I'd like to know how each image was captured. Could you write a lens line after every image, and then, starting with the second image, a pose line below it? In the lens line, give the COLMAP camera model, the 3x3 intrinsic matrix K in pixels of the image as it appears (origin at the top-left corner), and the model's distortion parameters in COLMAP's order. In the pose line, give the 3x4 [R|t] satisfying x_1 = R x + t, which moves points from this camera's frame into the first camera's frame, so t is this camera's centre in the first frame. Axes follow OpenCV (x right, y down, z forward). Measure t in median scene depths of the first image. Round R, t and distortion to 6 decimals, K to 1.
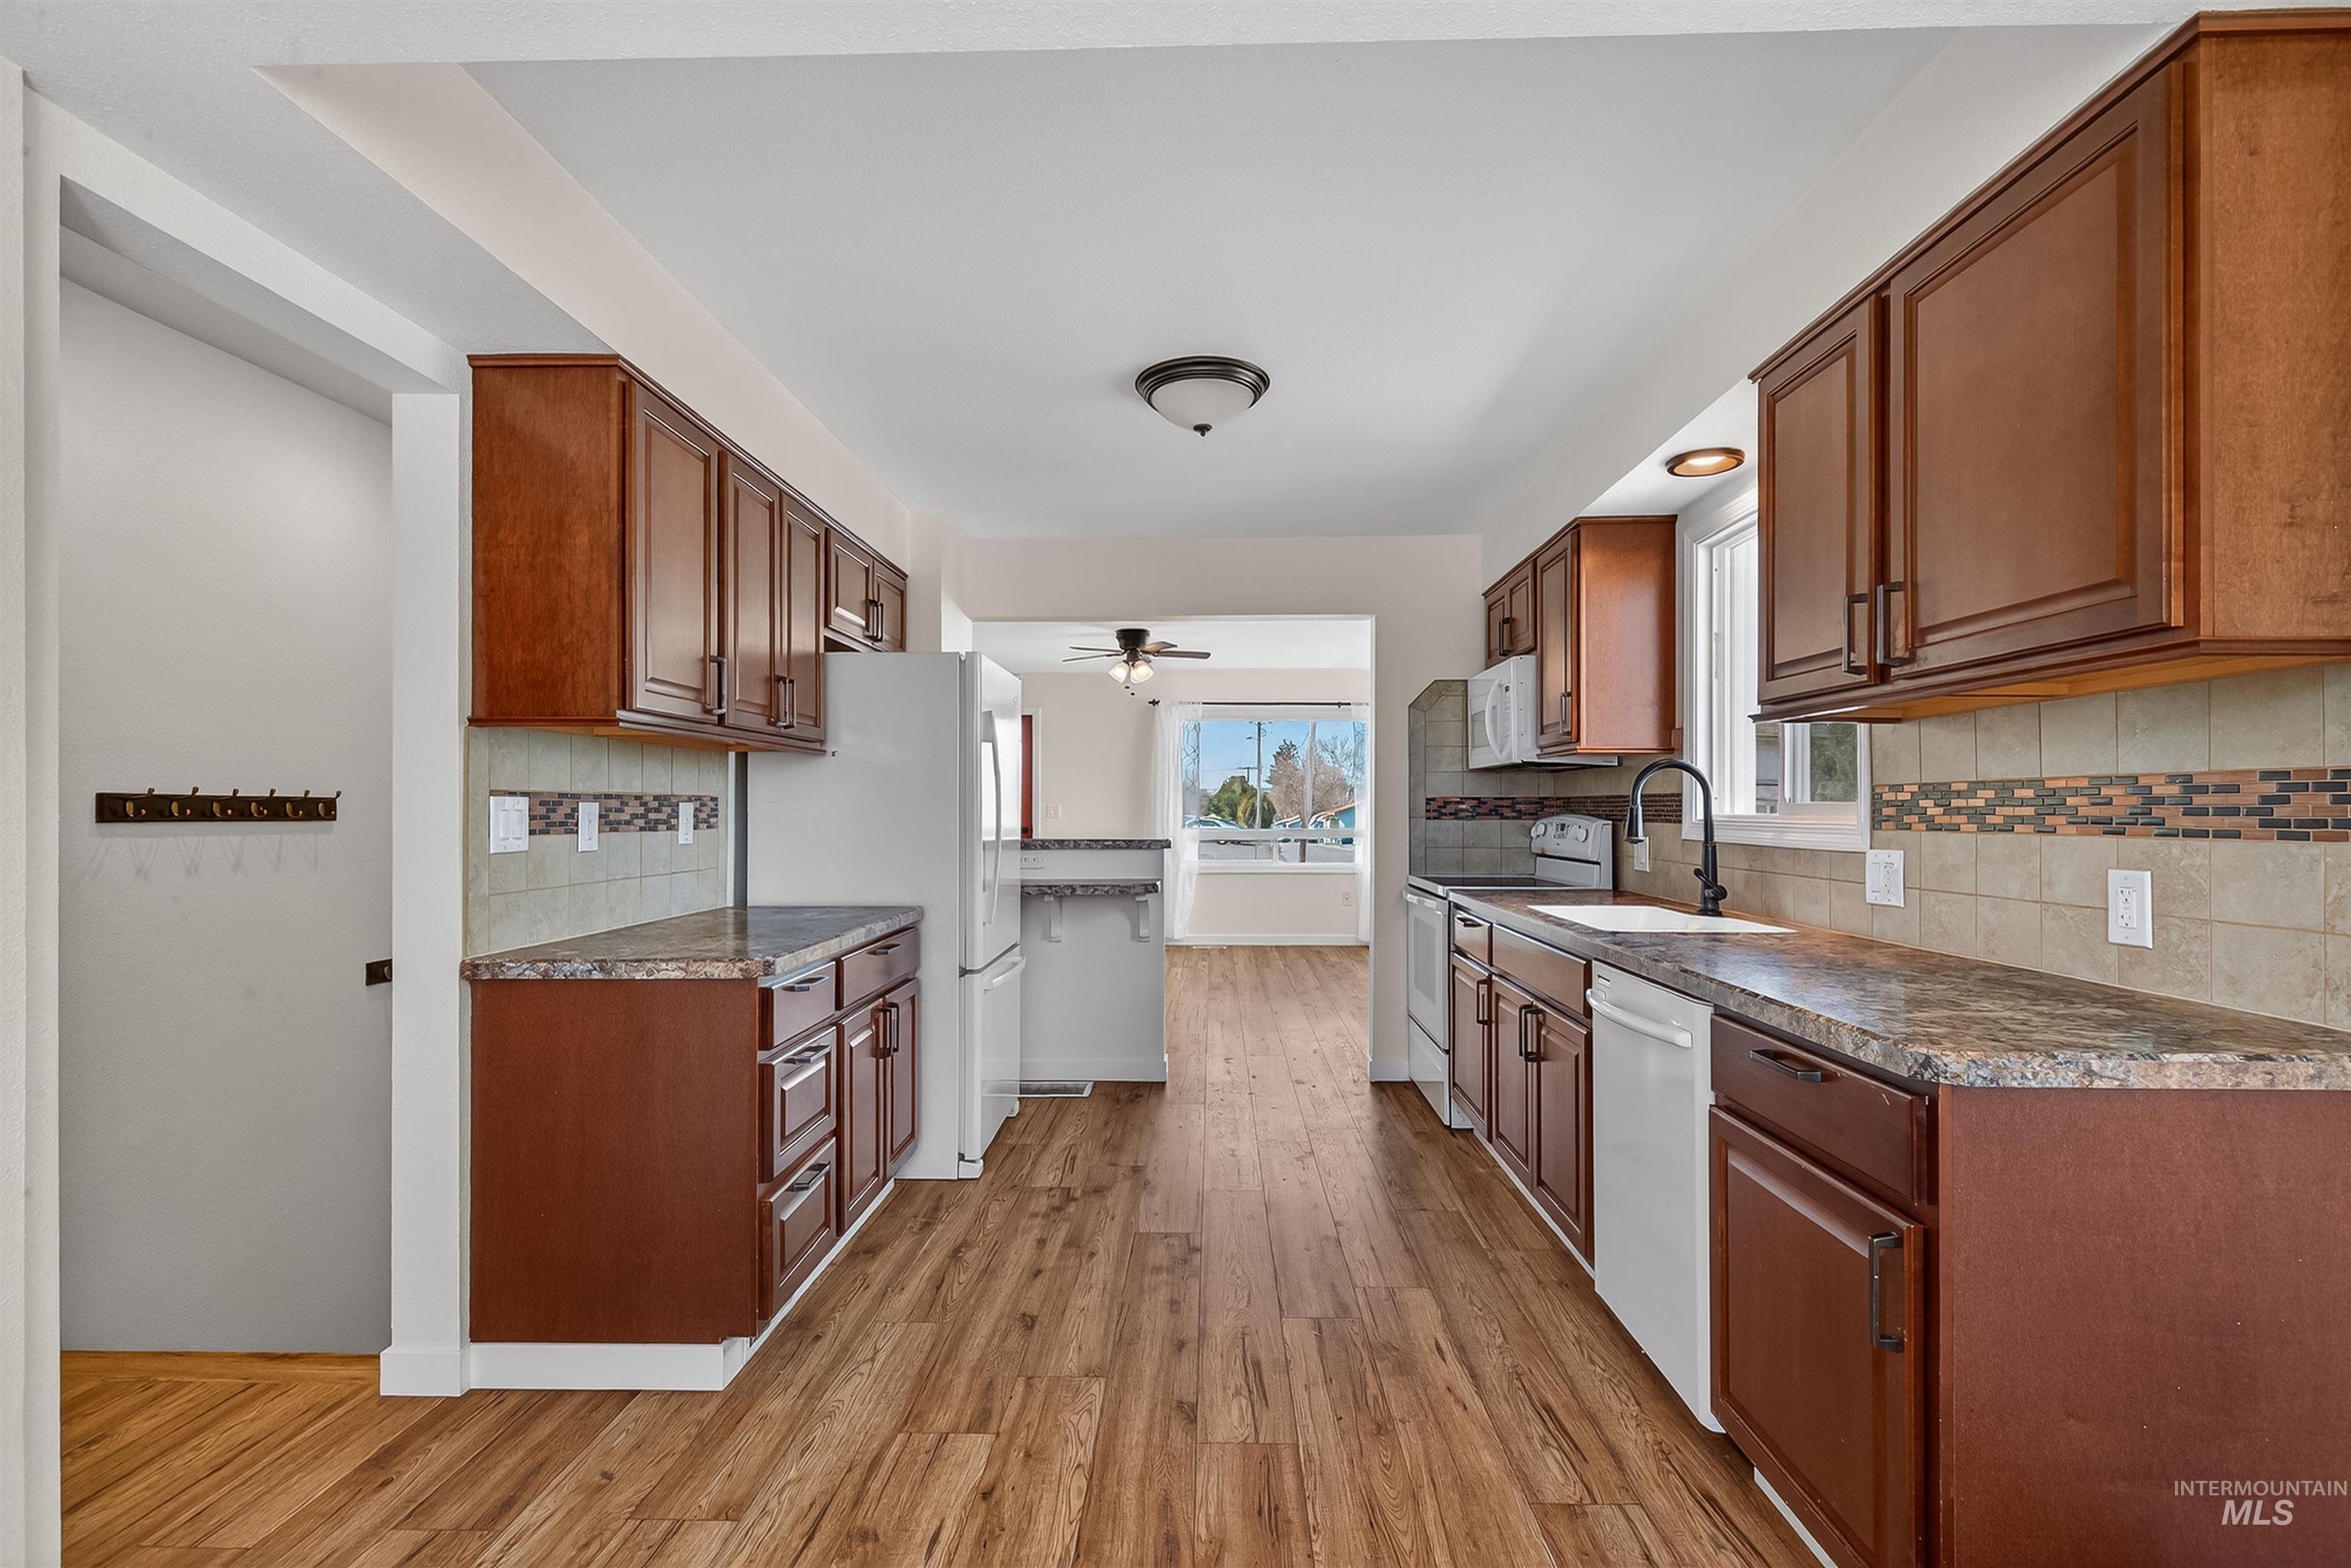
lens RADIAL K [[1075.5, 0, 1198.8], [0, 1075.5, 797.9], [0, 0, 1]] dist [0.003656, -0.000399]
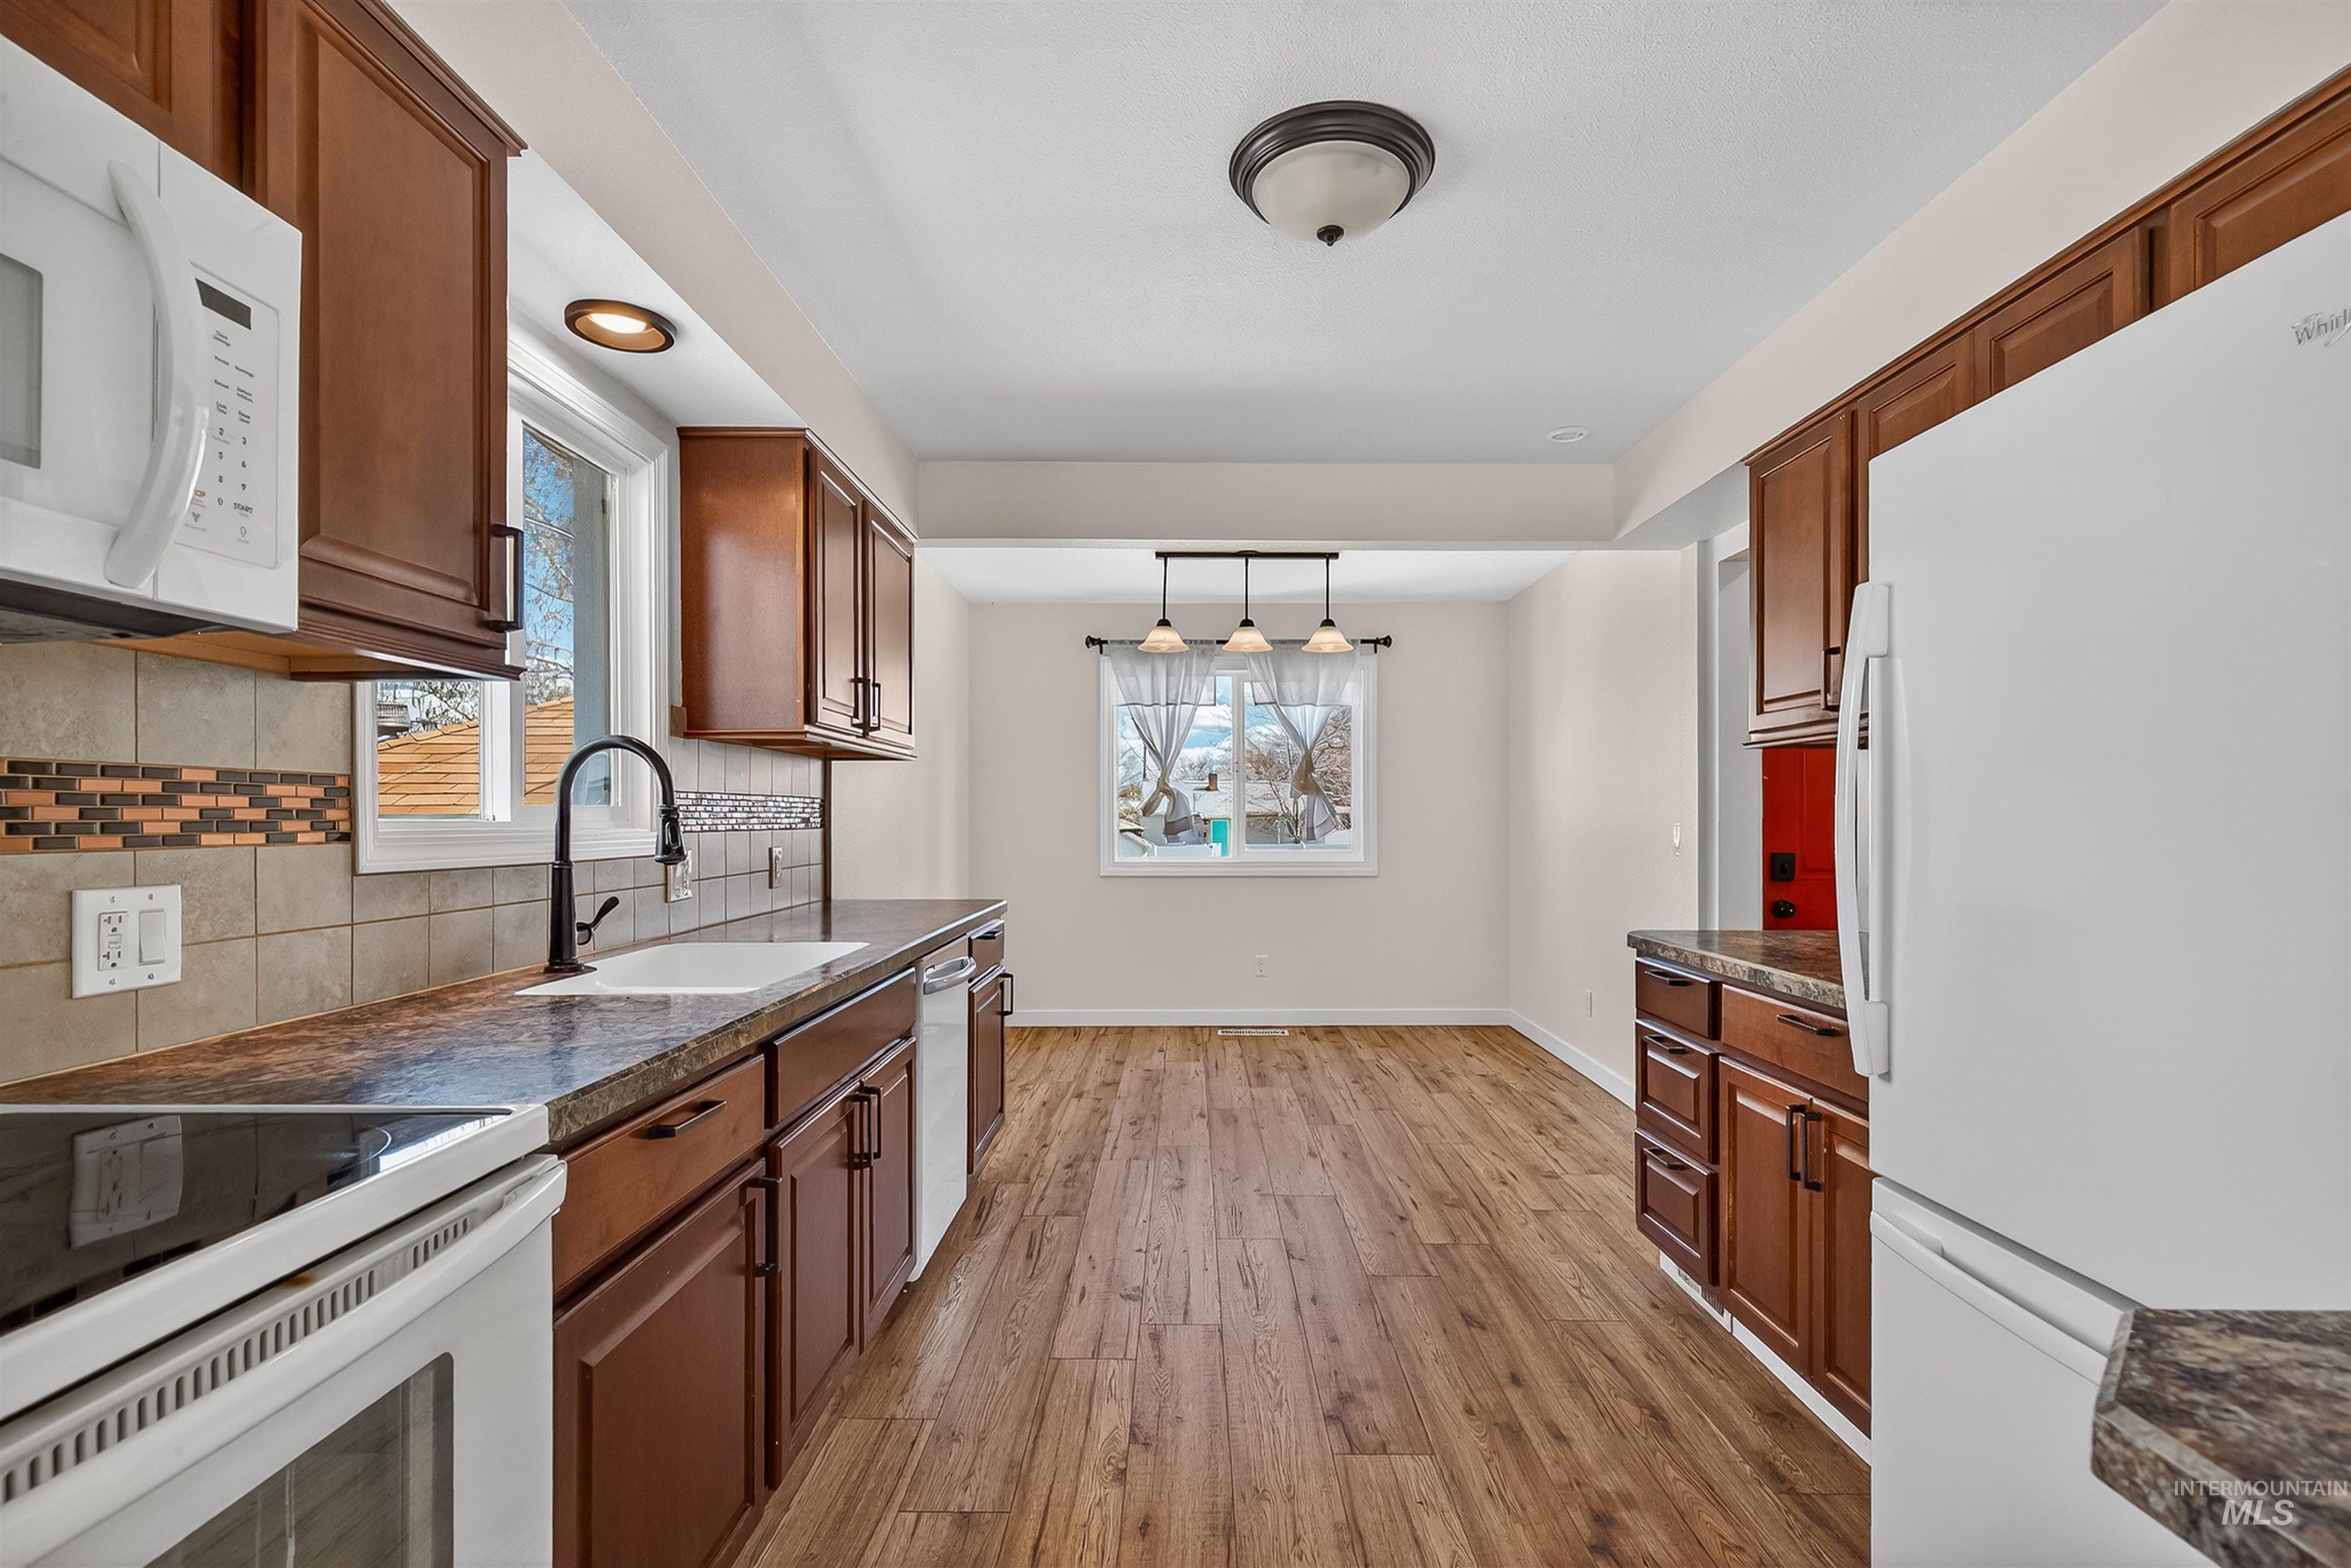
lens RADIAL K [[1075.5, 0, 1182.3], [0, 1075.5, 818.8], [0, 0, 1]] dist [0.003656, -0.000399]
pose [[-0.999973, 0.000854, -0.007256, 0.116450], [0.000928, 0.999948, -0.010199, 0.024691], [0.007247, -0.010206, -0.999922, 1.950822]]
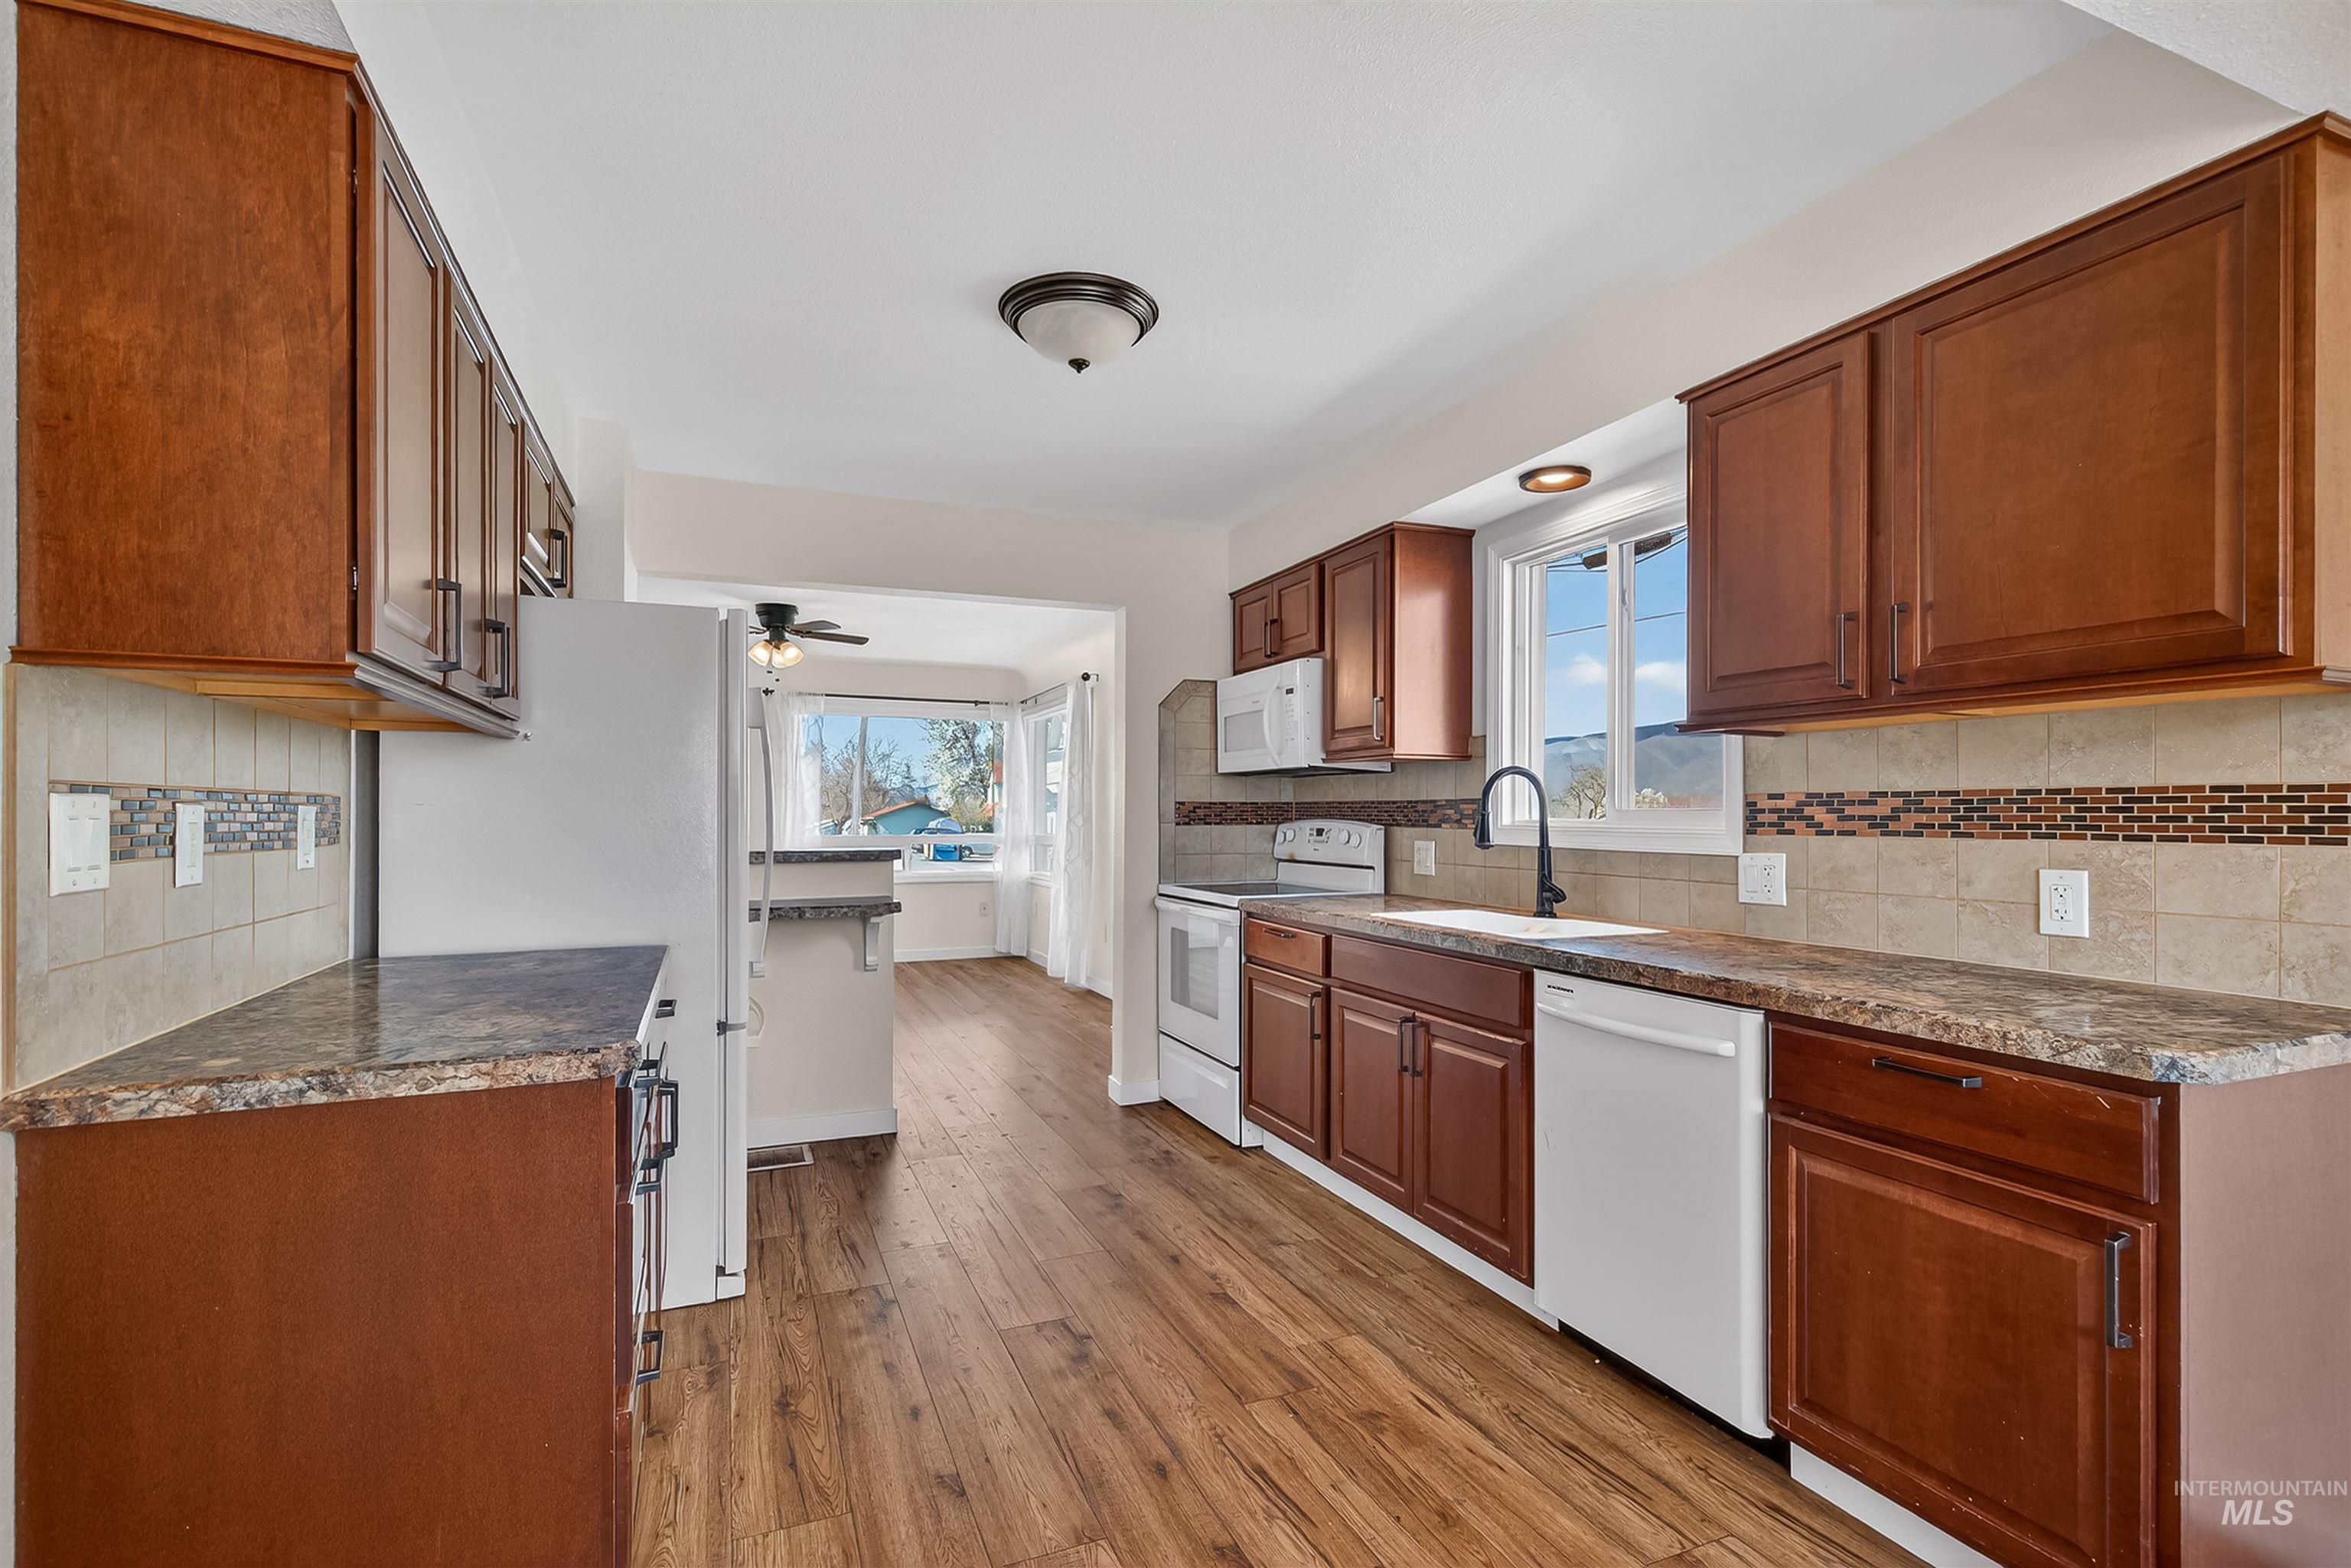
lens RADIAL K [[1075.5, 0, 1187.4], [0, 1075.5, 807.1], [0, 0, 1]] dist [0.003656, -0.000399]
pose [[0.913195, 0.003211, 0.407510, -0.309323], [-0.005269, 0.999978, 0.003928, 0.000329], [-0.407488, -0.005734, 0.913192, 0.226827]]
